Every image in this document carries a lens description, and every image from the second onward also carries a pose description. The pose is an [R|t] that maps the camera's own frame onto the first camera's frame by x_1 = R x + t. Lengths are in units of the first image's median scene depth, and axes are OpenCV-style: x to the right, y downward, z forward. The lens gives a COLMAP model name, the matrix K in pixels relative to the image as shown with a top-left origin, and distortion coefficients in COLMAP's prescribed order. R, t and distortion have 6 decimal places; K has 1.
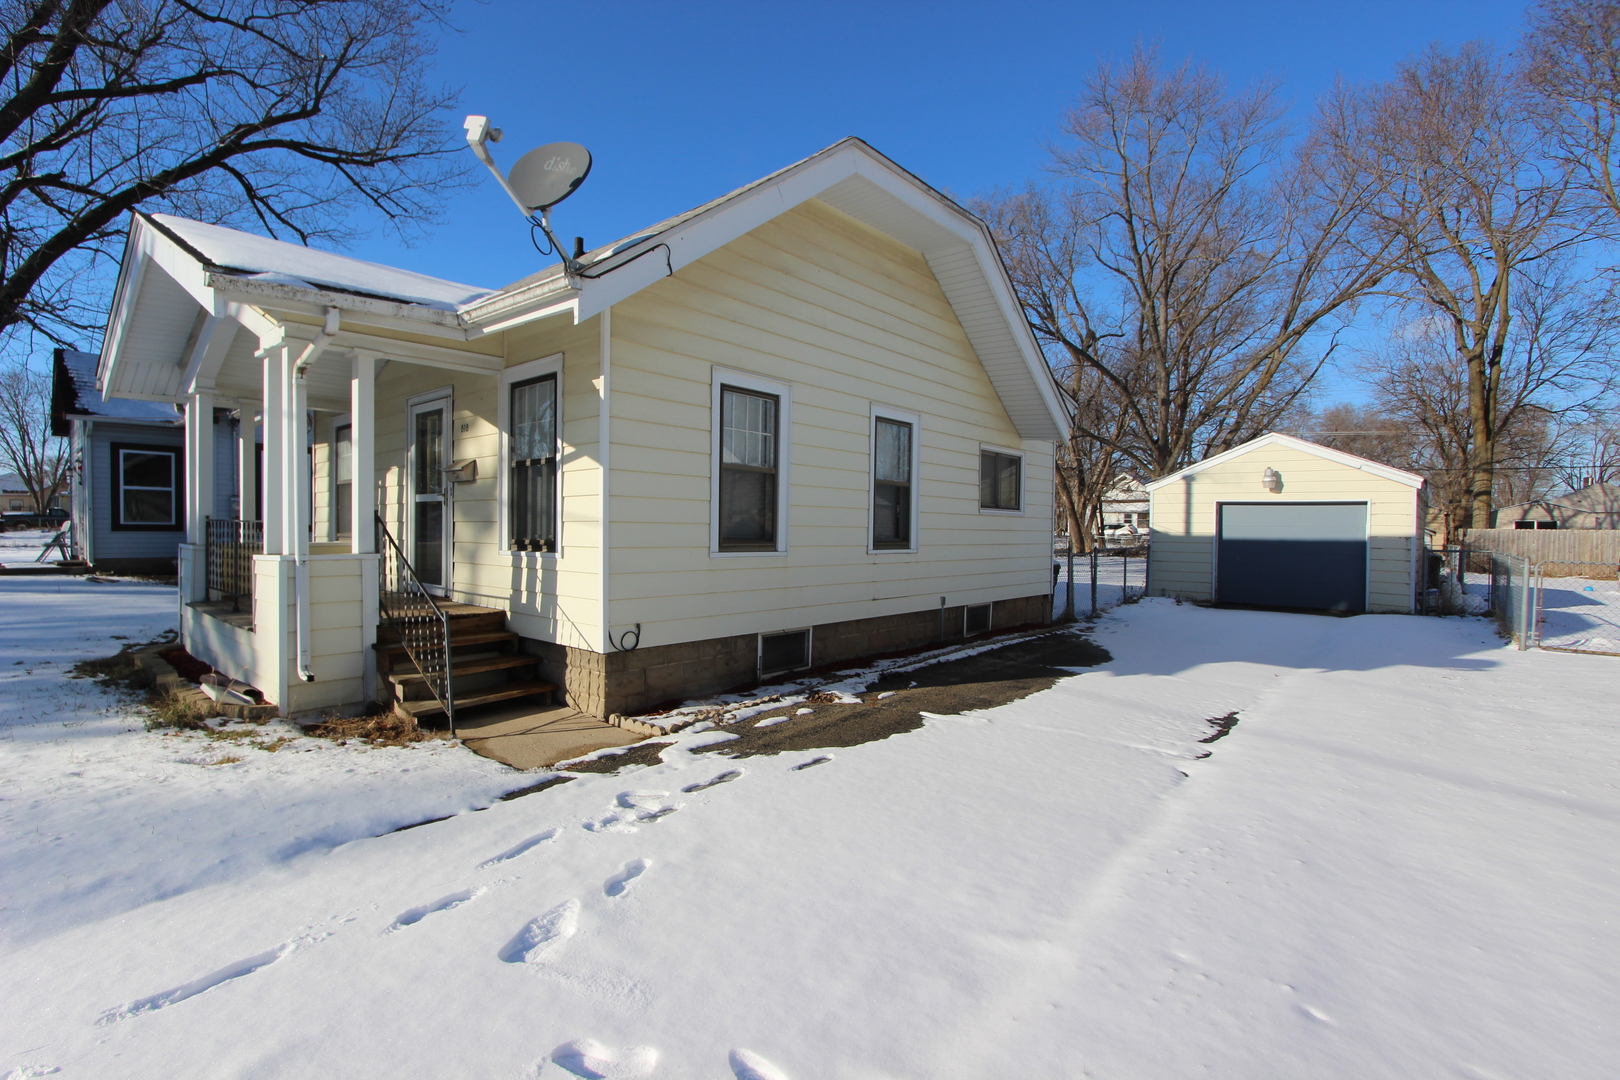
lens RADIAL K [[749.3, 0, 761.0], [0, 749.3, 544.2], [0, 0, 1]] dist [-0.012847, 0.002459]
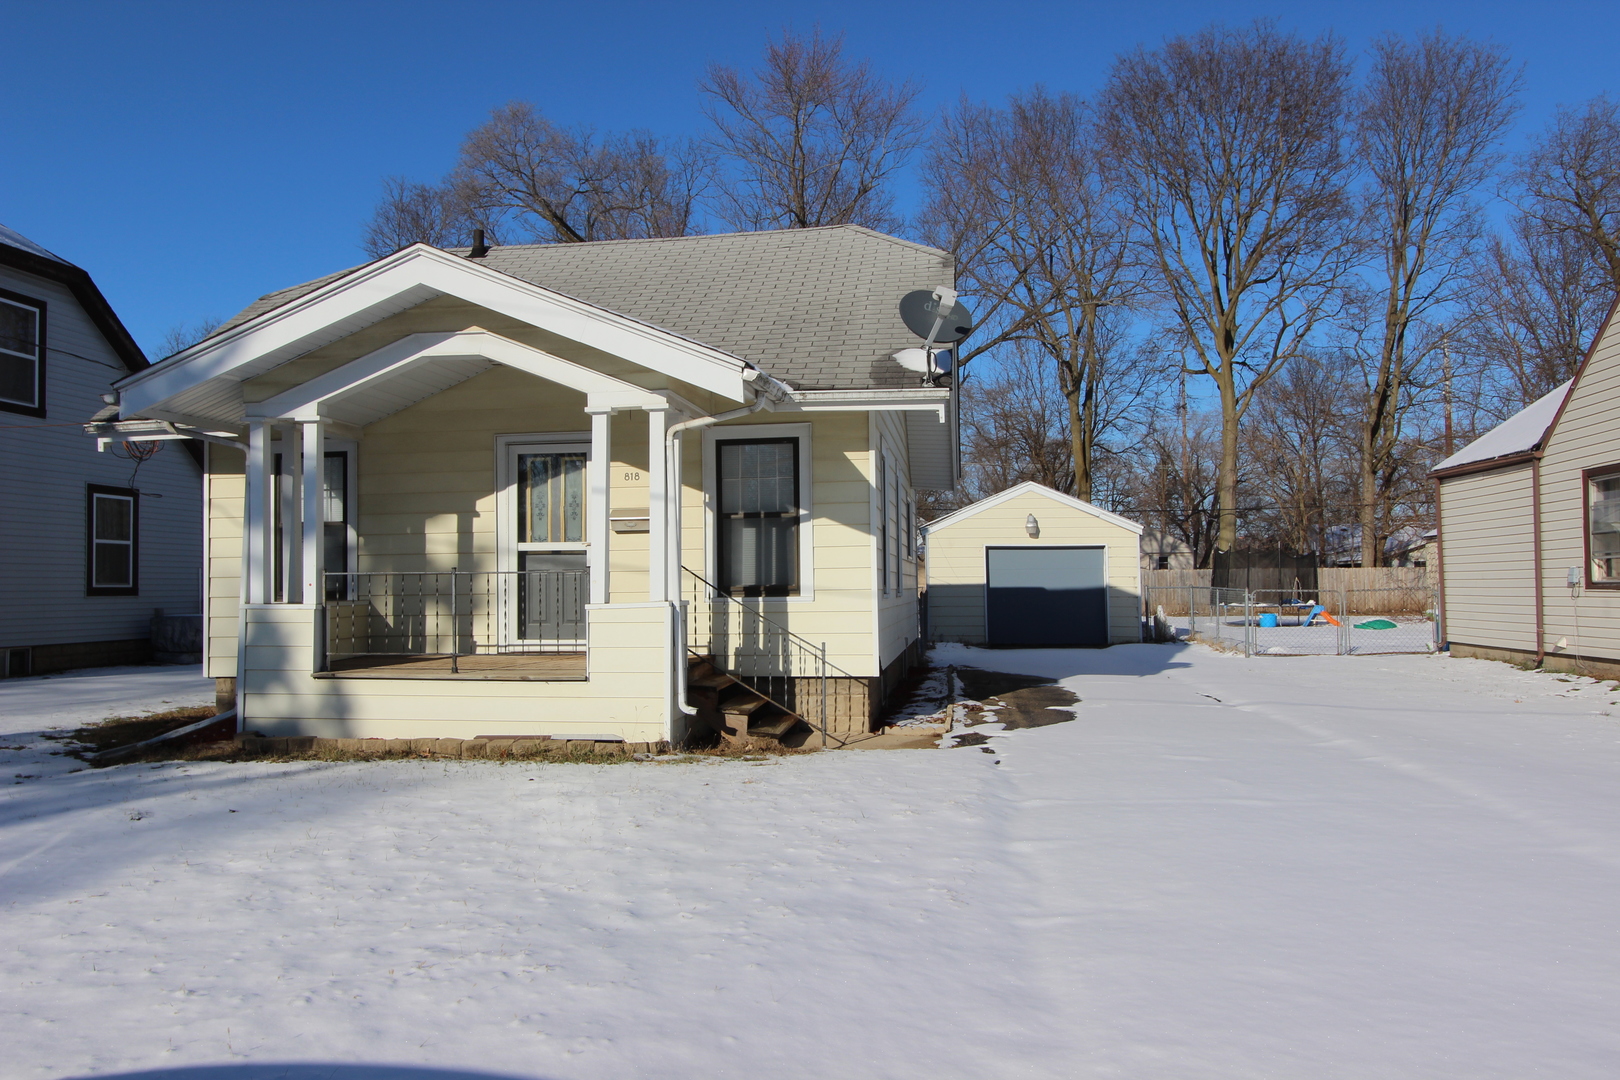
lens RADIAL K [[1192.0, 0, 780.9], [0, 1192.0, 546.4], [0, 0, 1]] dist [-0.012636, 0.030633]
pose [[0.830185, -0.001775, 0.557485, -0.759628], [0.031500, 0.998547, -0.043730, 0.008329], [-0.556597, 0.053864, 0.829035, -0.281410]]
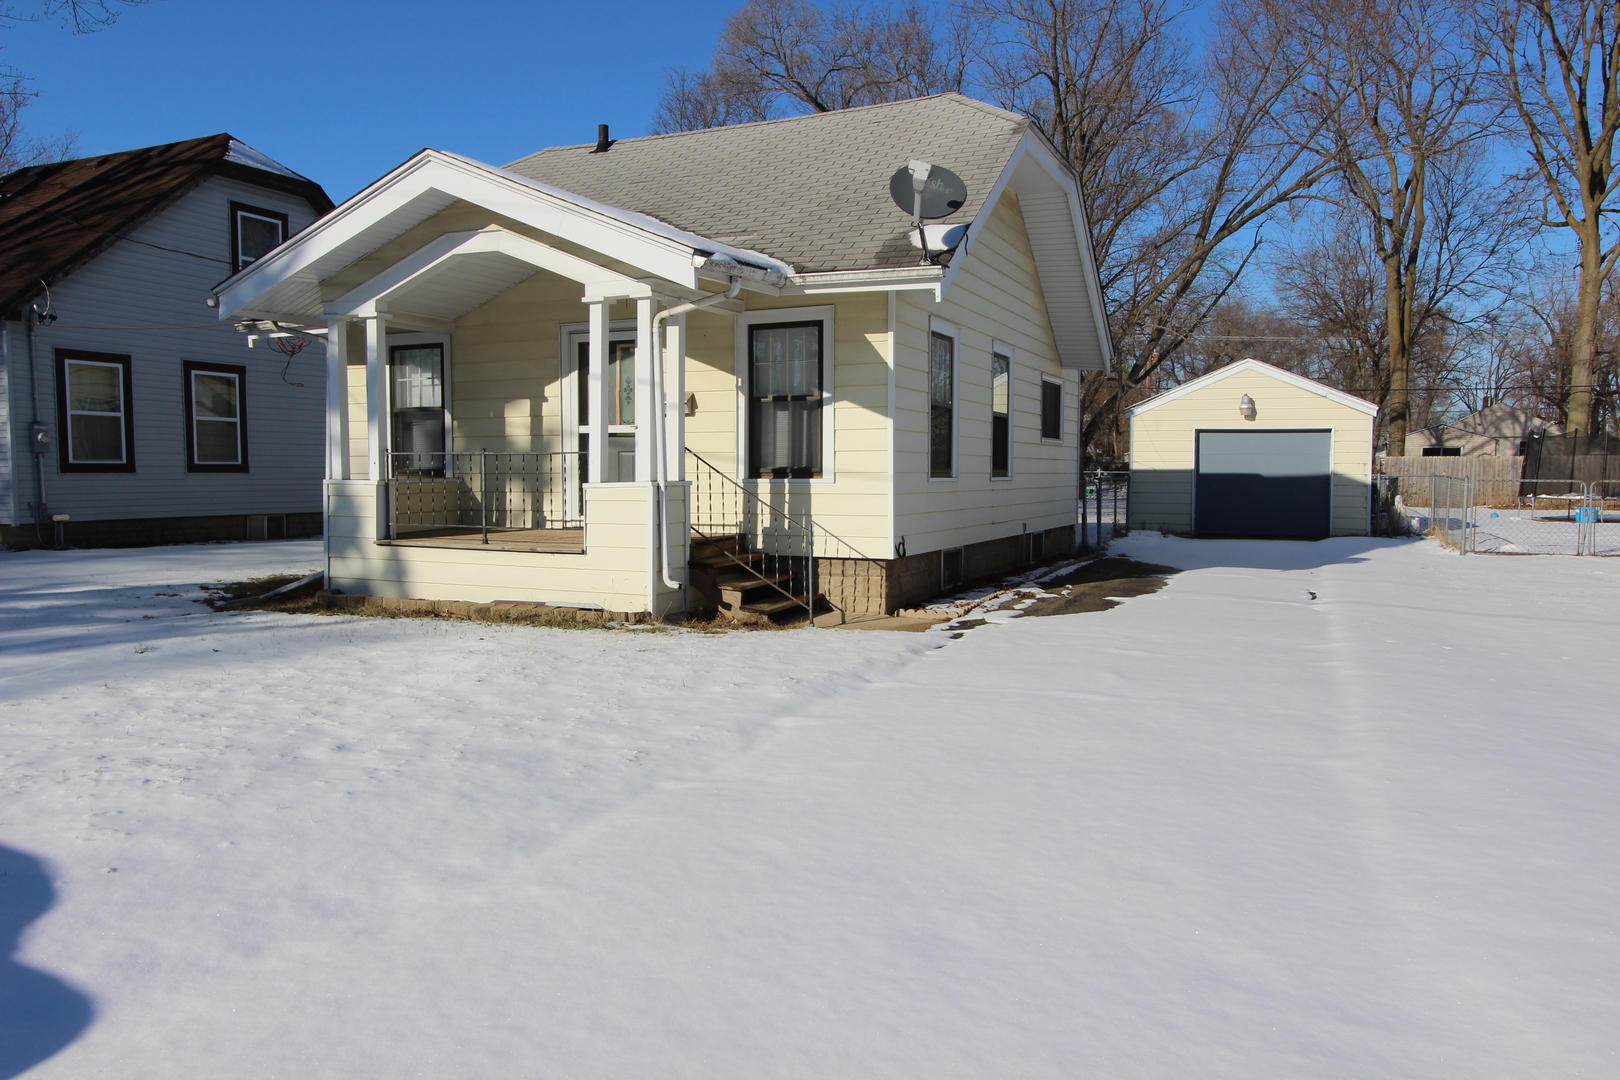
lens RADIAL K [[1192.0, 0, 780.9], [0, 1192.0, 546.4], [0, 0, 1]] dist [-0.012636, 0.030633]
pose [[0.952359, -0.031155, 0.303385, -0.520121], [0.017499, 0.998712, 0.047626, 0.016026], [-0.304478, -0.040048, 0.951677, -0.425781]]
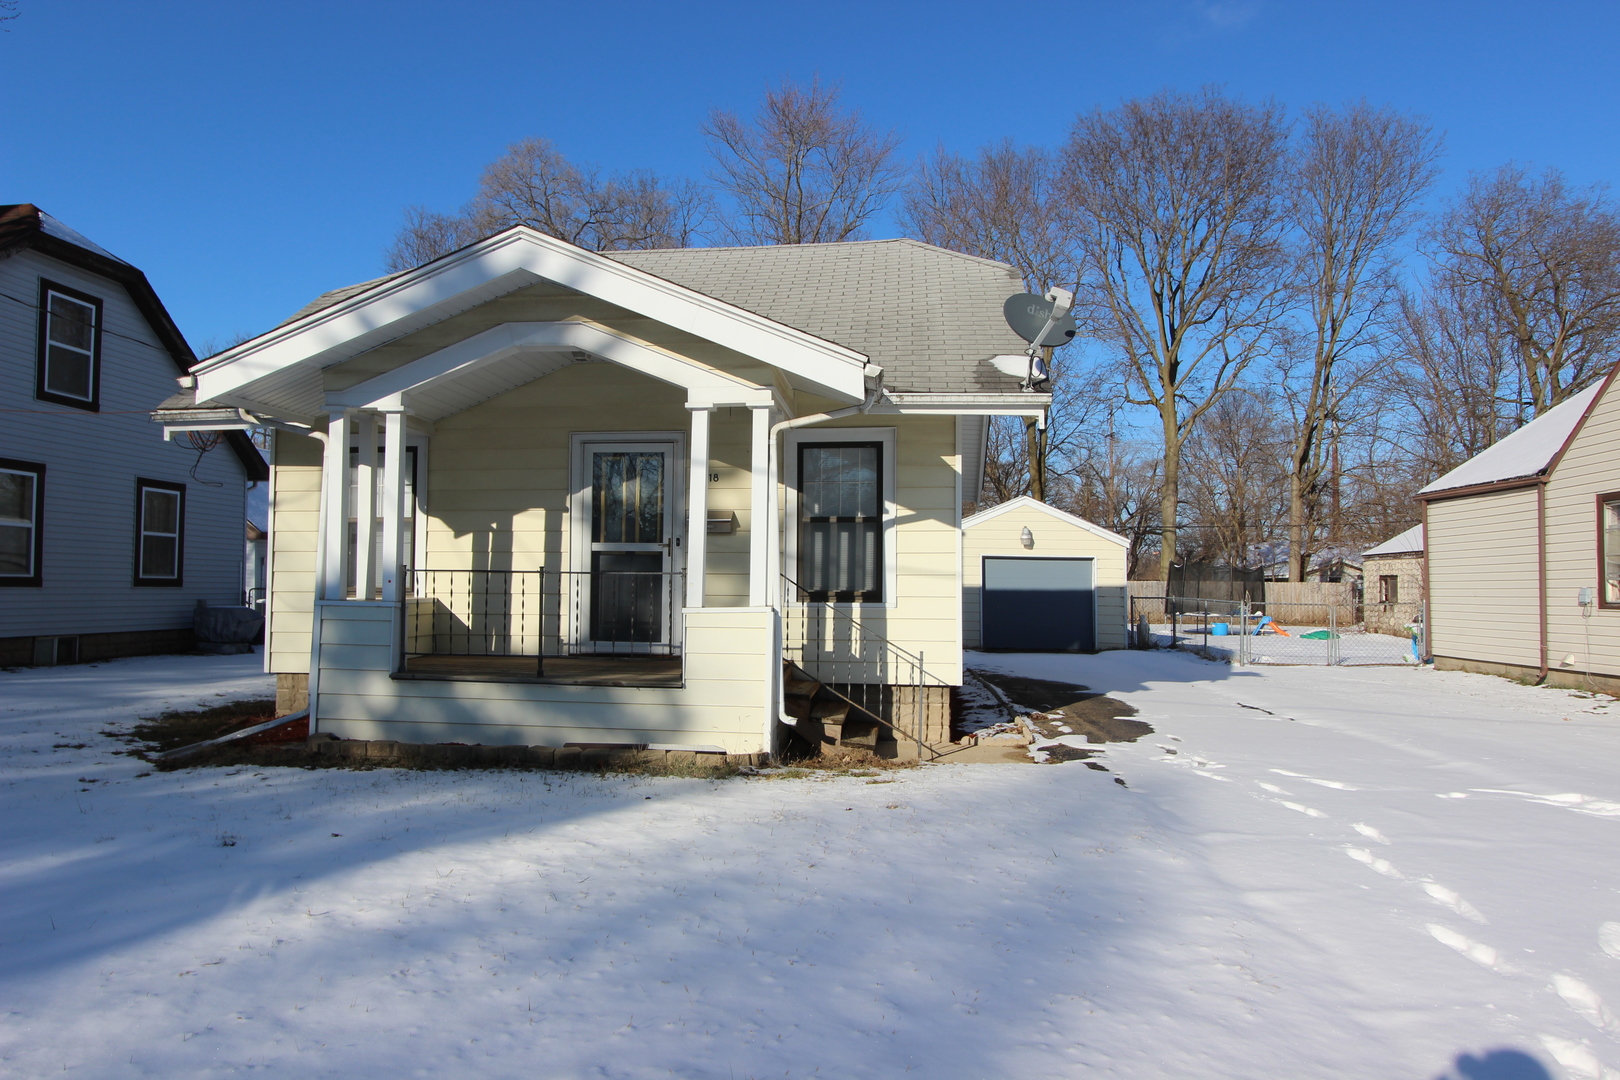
lens RADIAL K [[1058.5, 0, 761.9], [0, 1058.5, 542.3], [0, 0, 1]] dist [-0.011546, 0.015137]
pose [[0.816974, 0.020721, 0.576302, -0.776397], [0.012032, 0.998524, -0.052959, 0.001893], [-0.576549, 0.050200, 0.815519, -0.109458]]
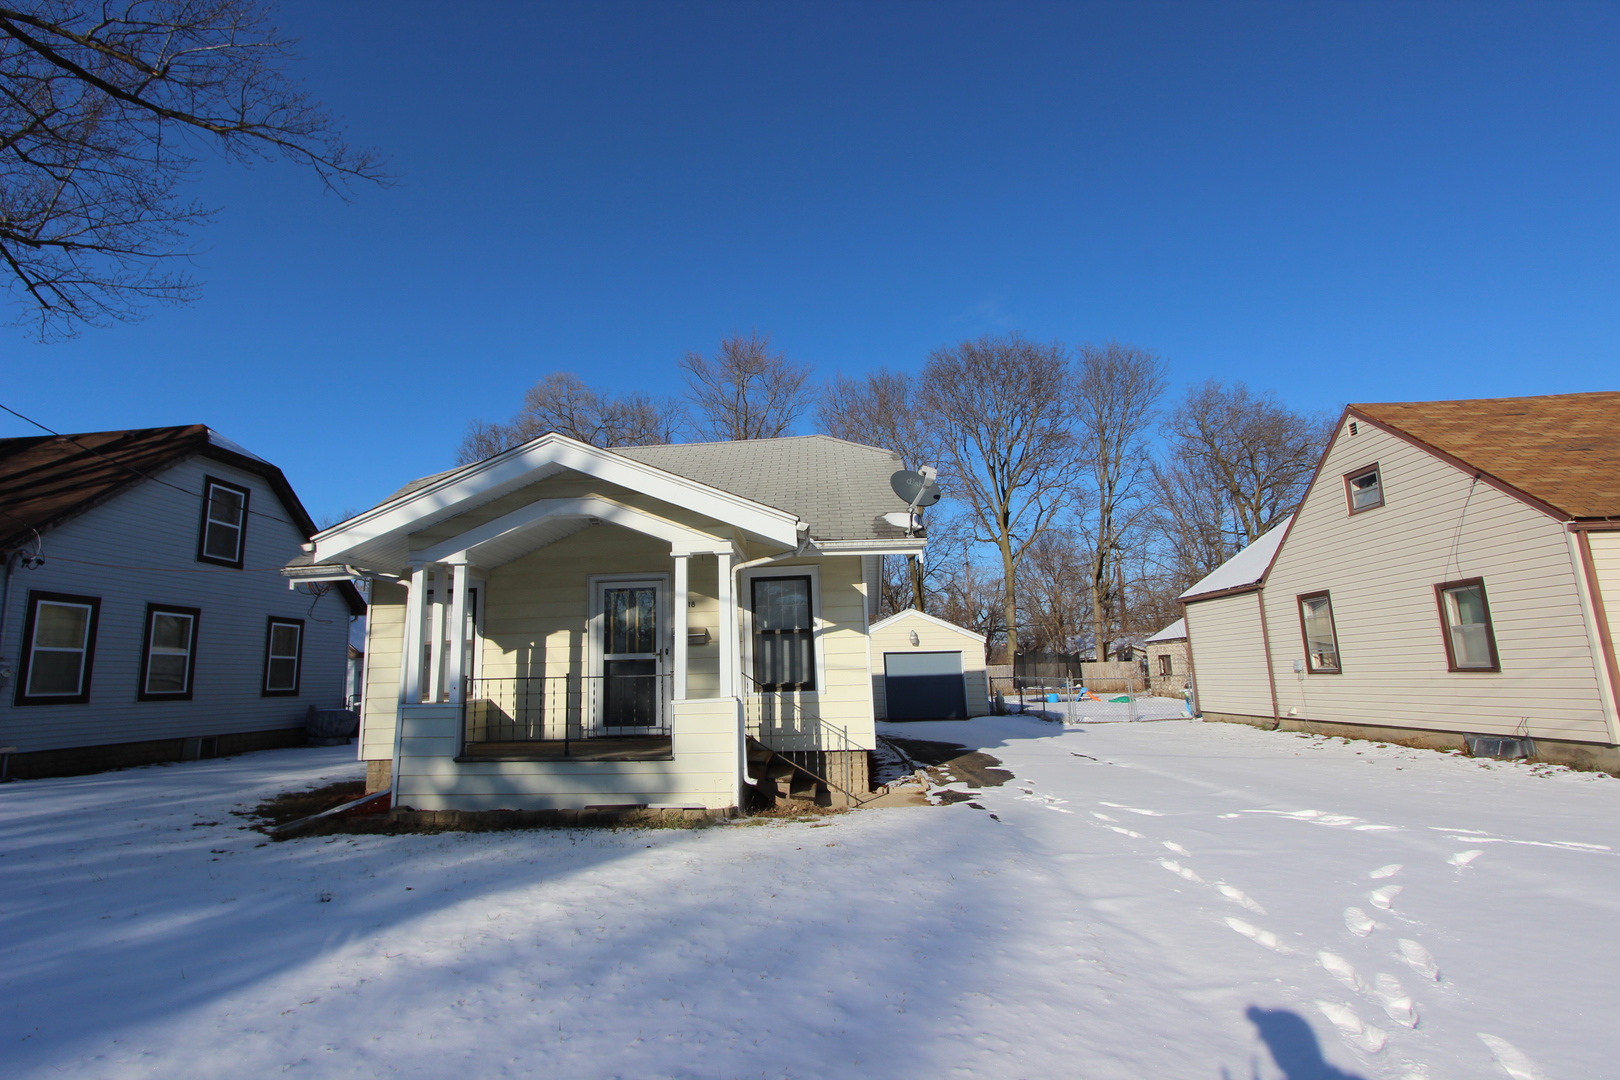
lens RADIAL K [[749.3, 0, 761.0], [0, 749.3, 544.2], [0, 0, 1]] dist [-0.012847, 0.002459]
pose [[0.789659, 0.075795, 0.608846, -0.775245], [0.048888, 0.981412, -0.185582, -0.001967], [-0.611595, 0.176312, 0.771275, -0.104811]]
